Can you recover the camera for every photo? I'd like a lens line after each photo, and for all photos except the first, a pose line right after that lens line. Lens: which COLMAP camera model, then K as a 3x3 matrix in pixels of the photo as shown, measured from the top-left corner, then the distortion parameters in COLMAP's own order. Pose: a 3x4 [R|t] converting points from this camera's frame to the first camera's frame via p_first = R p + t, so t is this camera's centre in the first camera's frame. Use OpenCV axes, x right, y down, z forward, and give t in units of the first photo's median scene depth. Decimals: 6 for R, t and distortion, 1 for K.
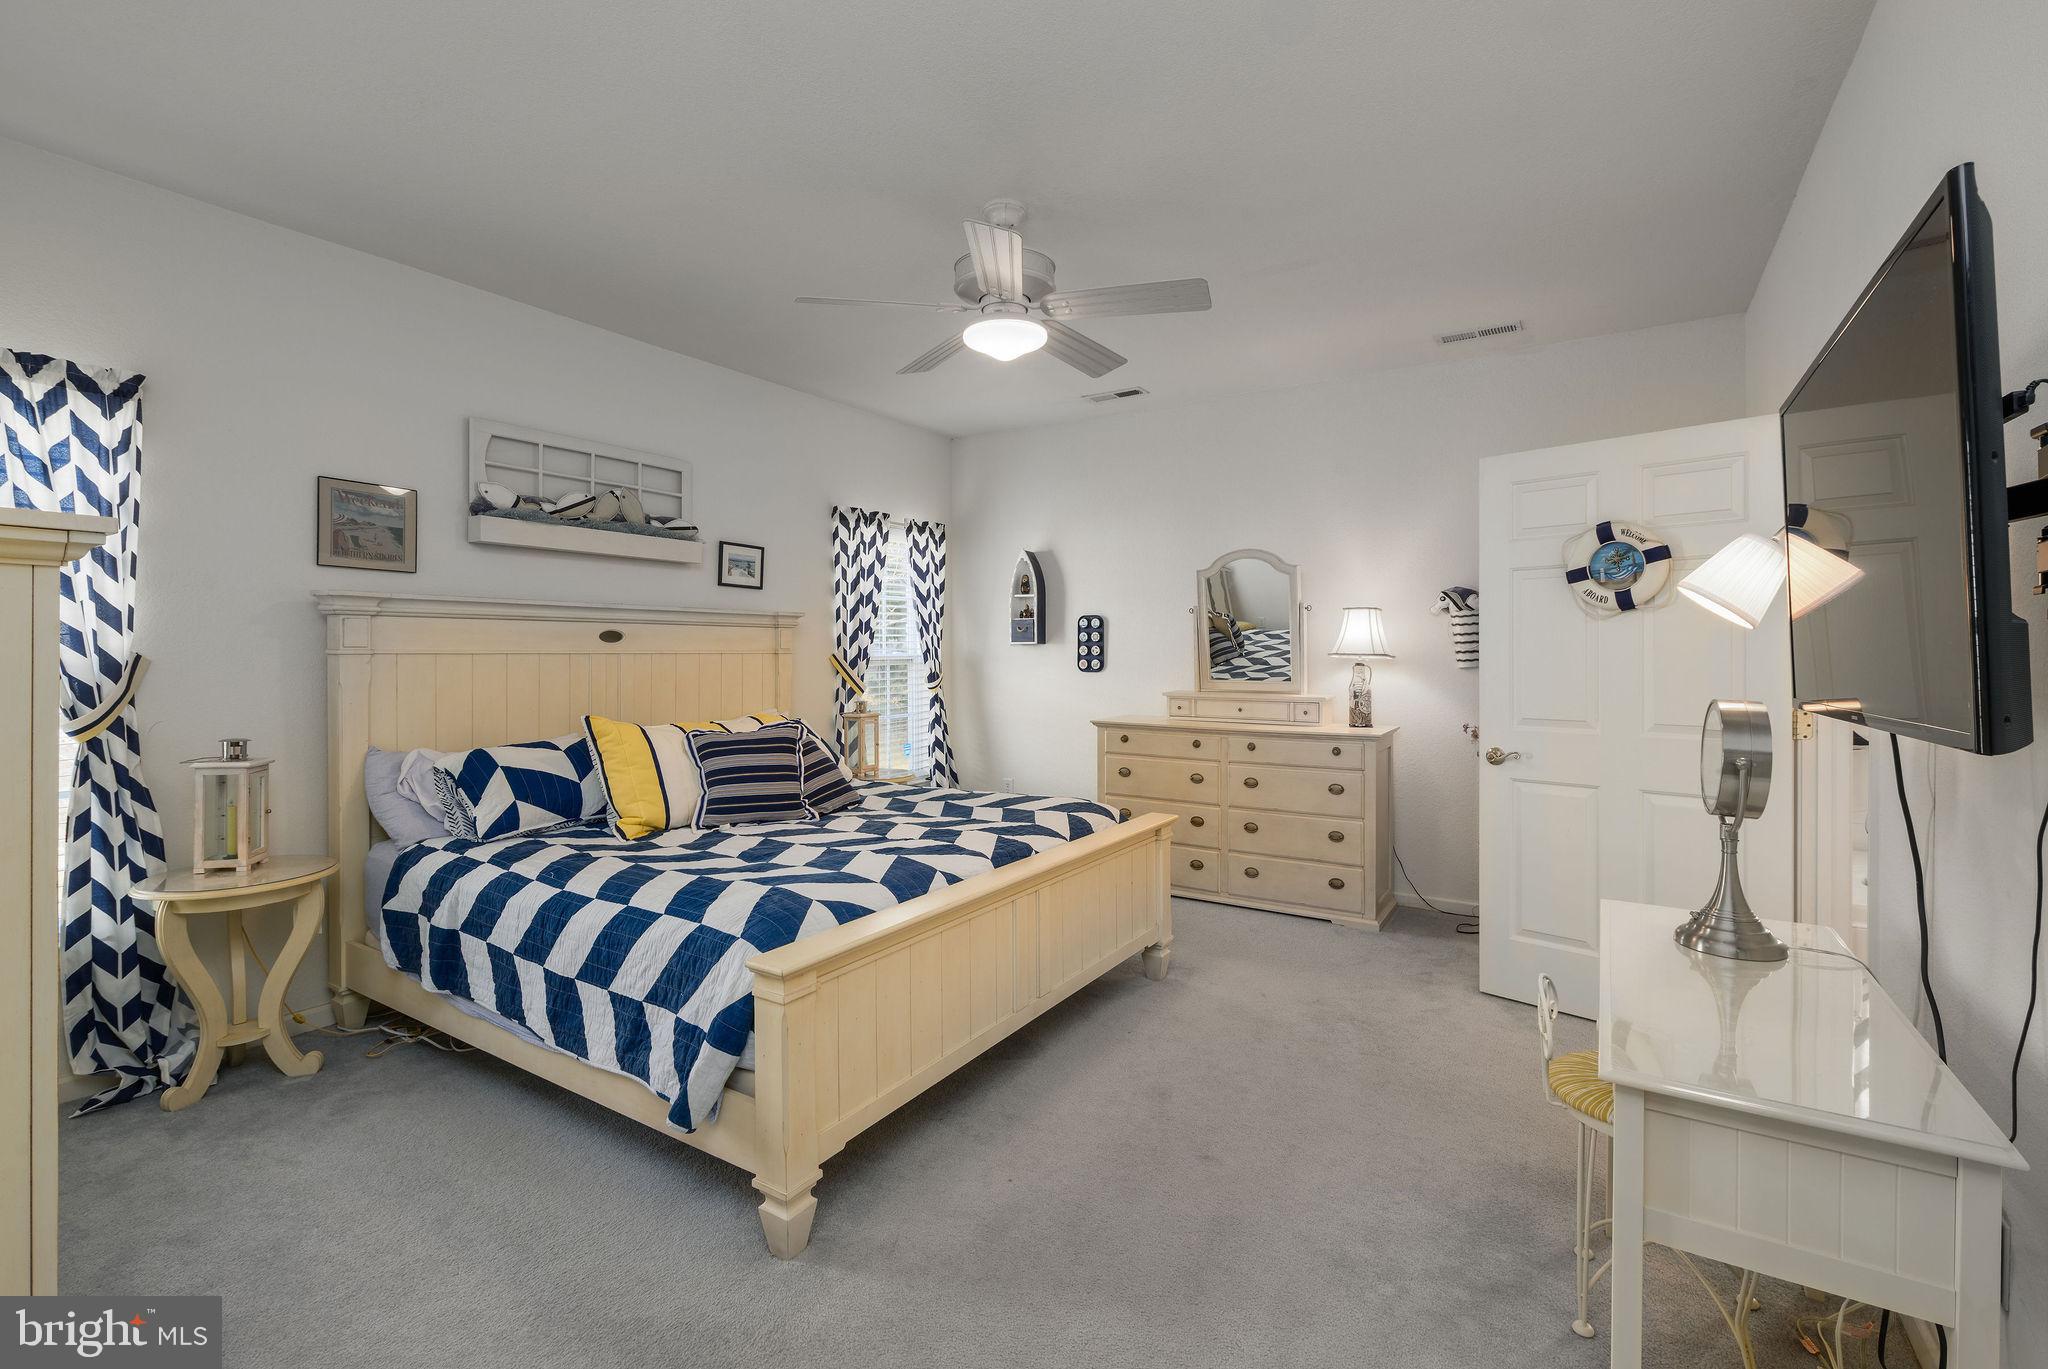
lens RADIAL K [[903.8, 0, 1020.6], [0, 903.8, 656.0], [0, 0, 1]] dist [-0.000679, -0.000219]
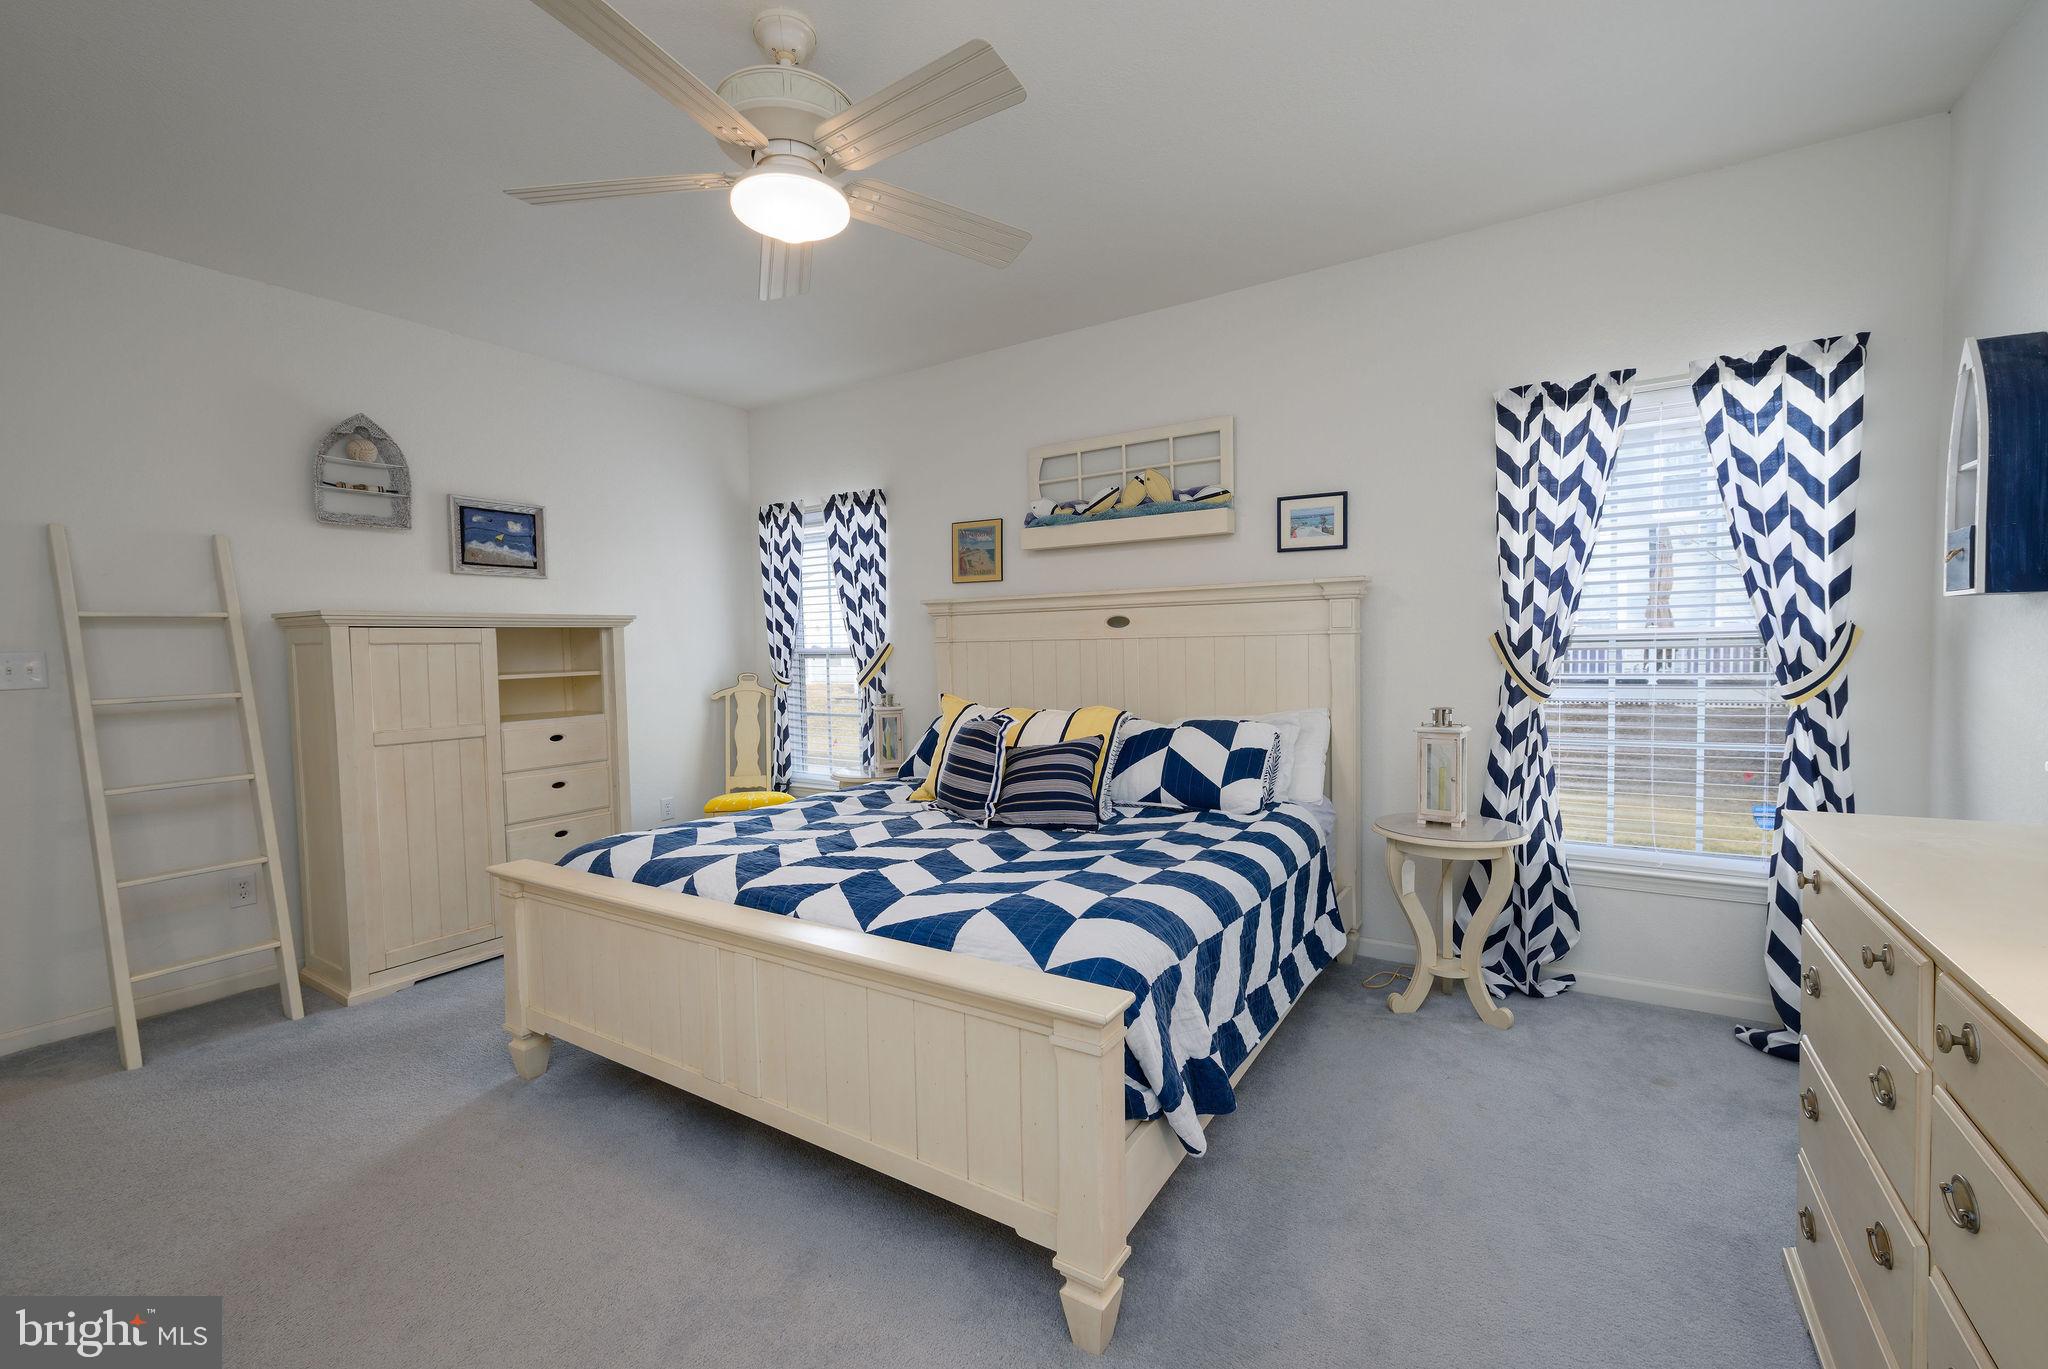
lens RADIAL K [[870.2, 0, 1024.0], [0, 870.2, 684.5], [0, 0, 1]] dist [0.000461, -0.000260]
pose [[-0.008704, 0.055282, -0.998433, 0.511869], [0.019227, 0.998295, 0.055106, -0.006647], [0.999777, -0.018717, -0.009752, 0.850385]]
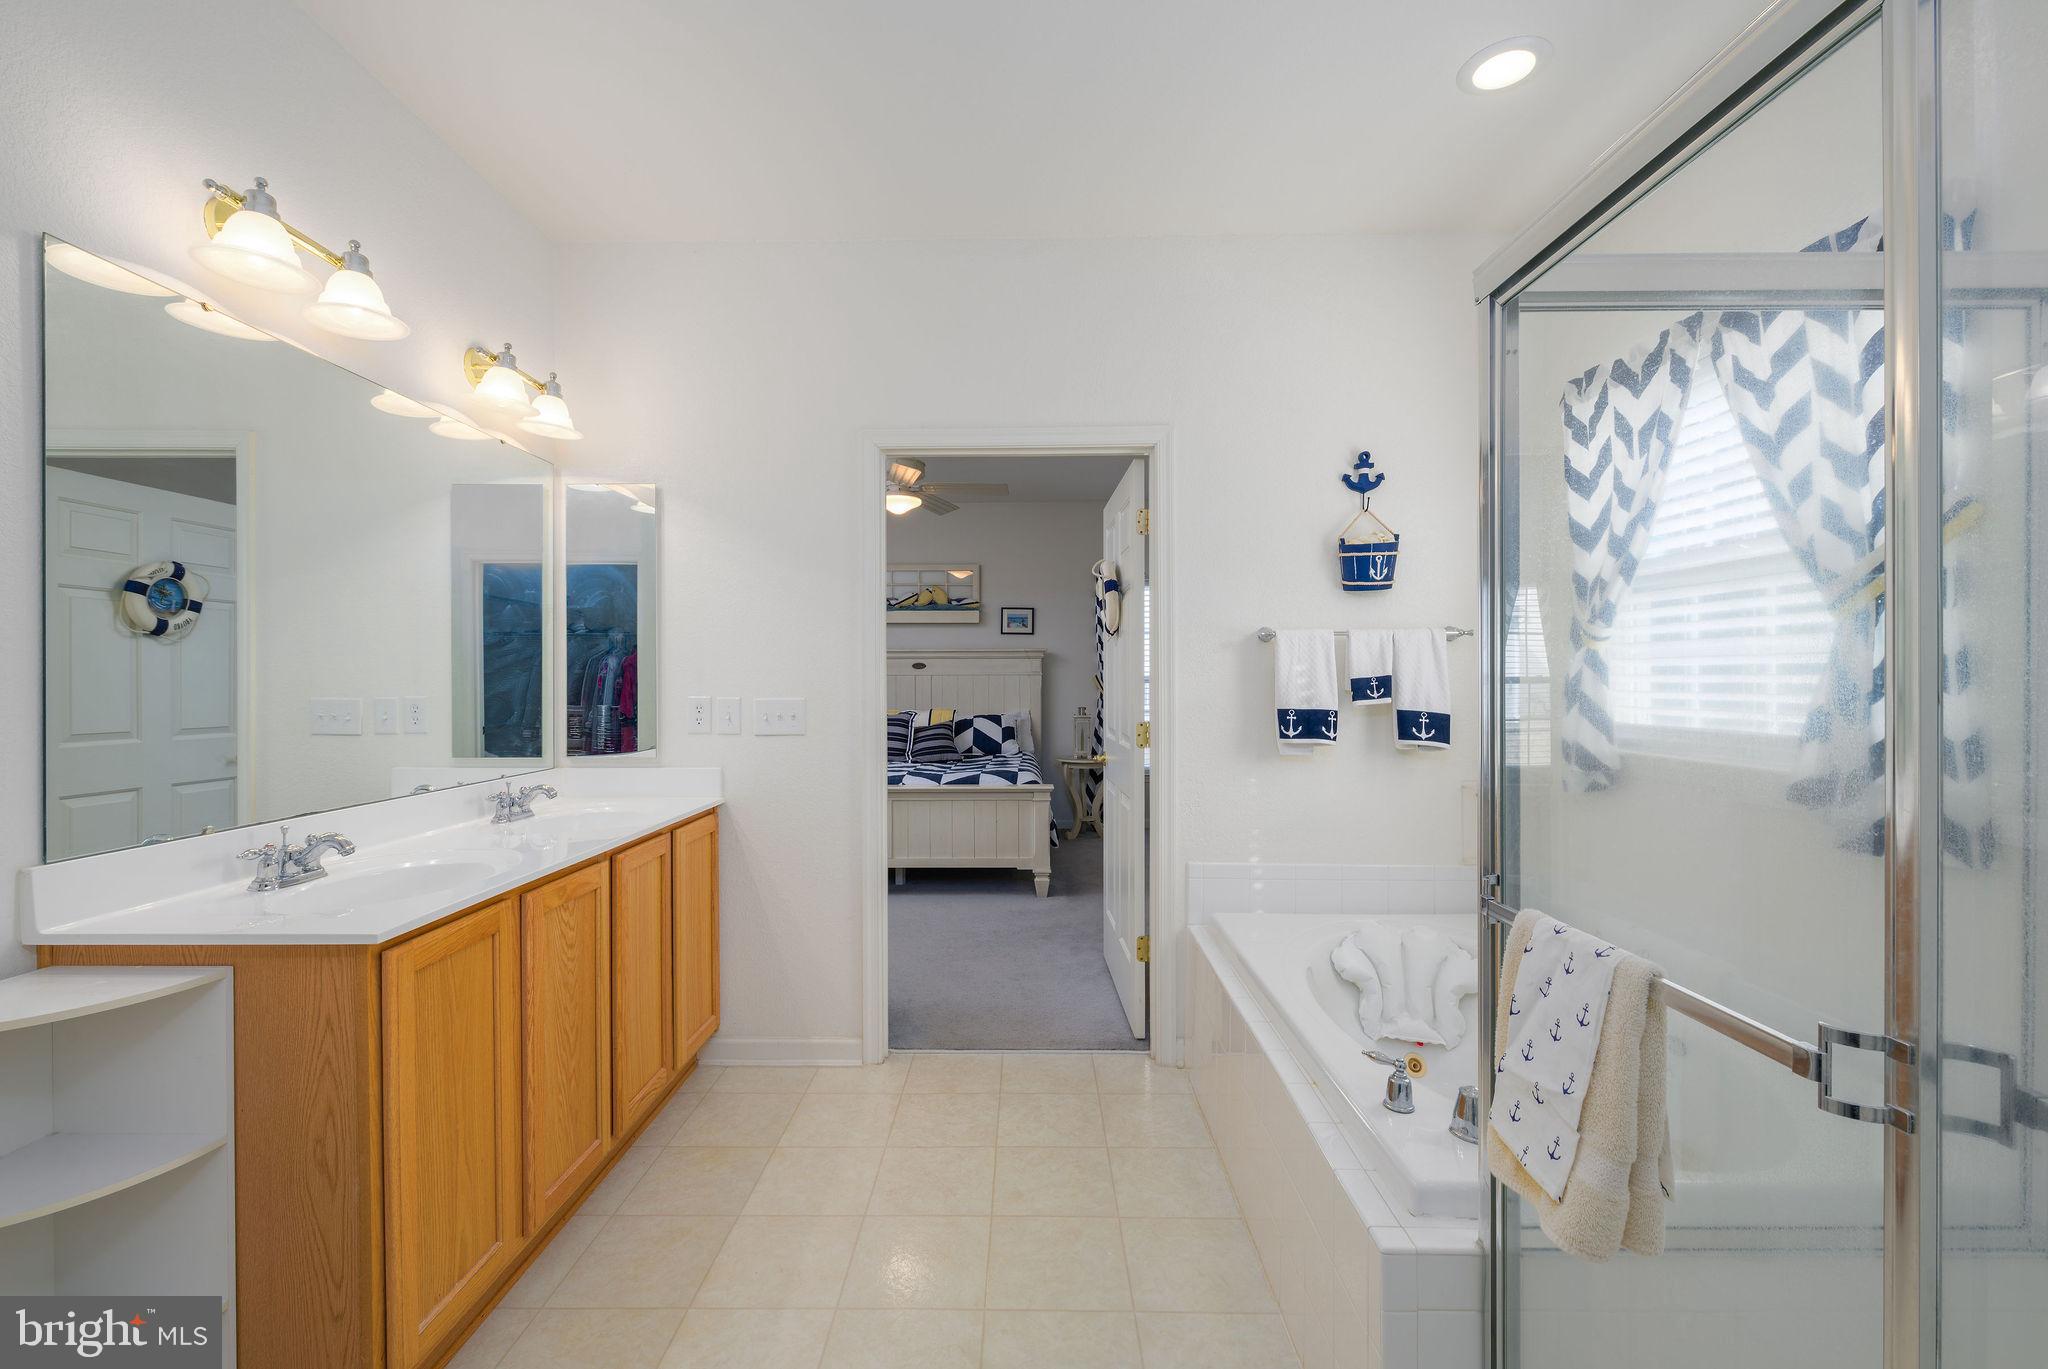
lens RADIAL K [[903.8, 0, 1020.6], [0, 903.8, 656.0], [0, 0, 1]] dist [-0.000679, -0.000219]
pose [[0.529433, -0.015490, -0.848210, 1.211779], [-0.000254, 0.999830, -0.018417, -0.007364], [0.848352, 0.009966, 0.529339, 0.159907]]
